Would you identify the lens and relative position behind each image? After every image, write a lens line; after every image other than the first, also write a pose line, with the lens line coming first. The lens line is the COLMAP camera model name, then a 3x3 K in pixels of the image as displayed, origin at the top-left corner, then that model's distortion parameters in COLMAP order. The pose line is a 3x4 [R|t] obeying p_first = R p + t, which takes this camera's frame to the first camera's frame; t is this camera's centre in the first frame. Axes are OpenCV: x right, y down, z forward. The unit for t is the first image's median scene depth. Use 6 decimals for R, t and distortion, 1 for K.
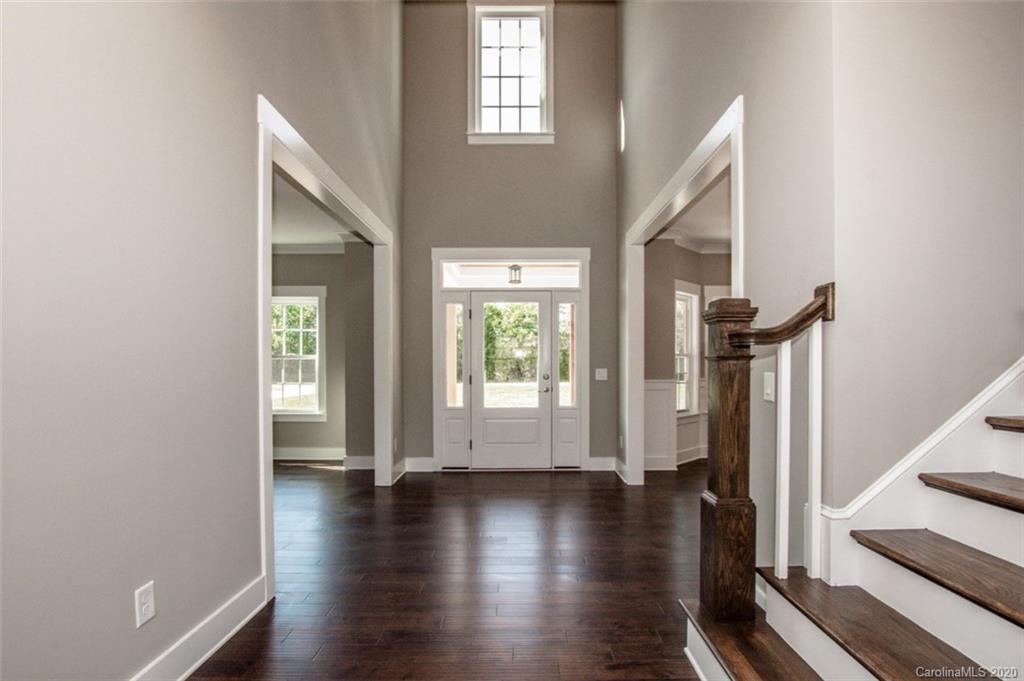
lens RADIAL K [[482.2, 0, 547.8], [0, 482.2, 379.7], [0, 0, 1]] dist [-0.026638, 0.001015]
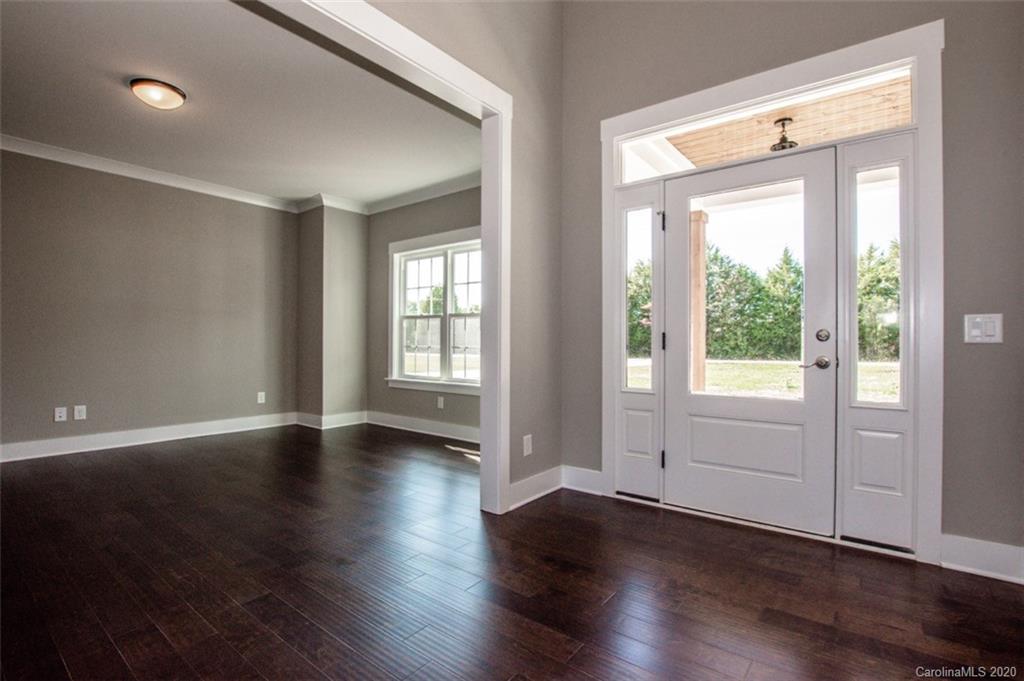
lens RADIAL K [[482.2, 0, 532.0], [0, 482.2, 342.9], [0, 0, 1]] dist [-0.026638, 0.001015]
pose [[0.777647, 0.005690, -0.628675, 0.067665], [-0.020633, 0.999651, -0.016474, 0.014540], [0.628362, 0.025782, 0.777493, 0.477570]]
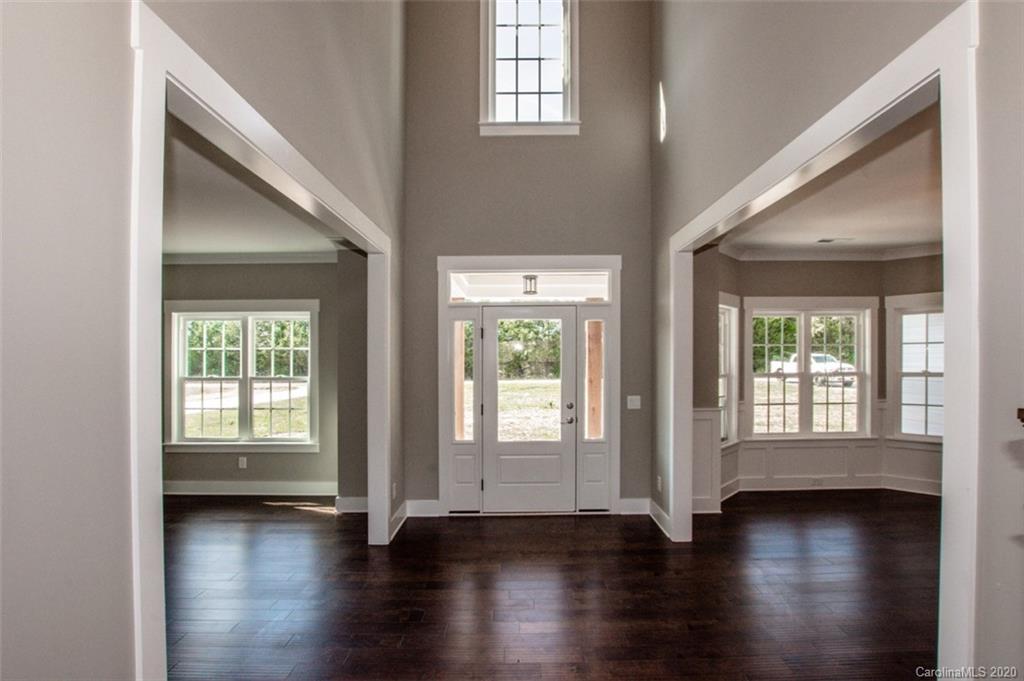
lens RADIAL K [[452.3, 0, 538.5], [0, 452.3, 368.1], [0, 0, 1]] dist [-0.032952, 0.002608]
pose [[0.999876, -0.000748, -0.015742, -0.046941], [0.000552, 0.999922, -0.012458, -0.062938], [0.015750, 0.012448, 0.999798, 0.194930]]
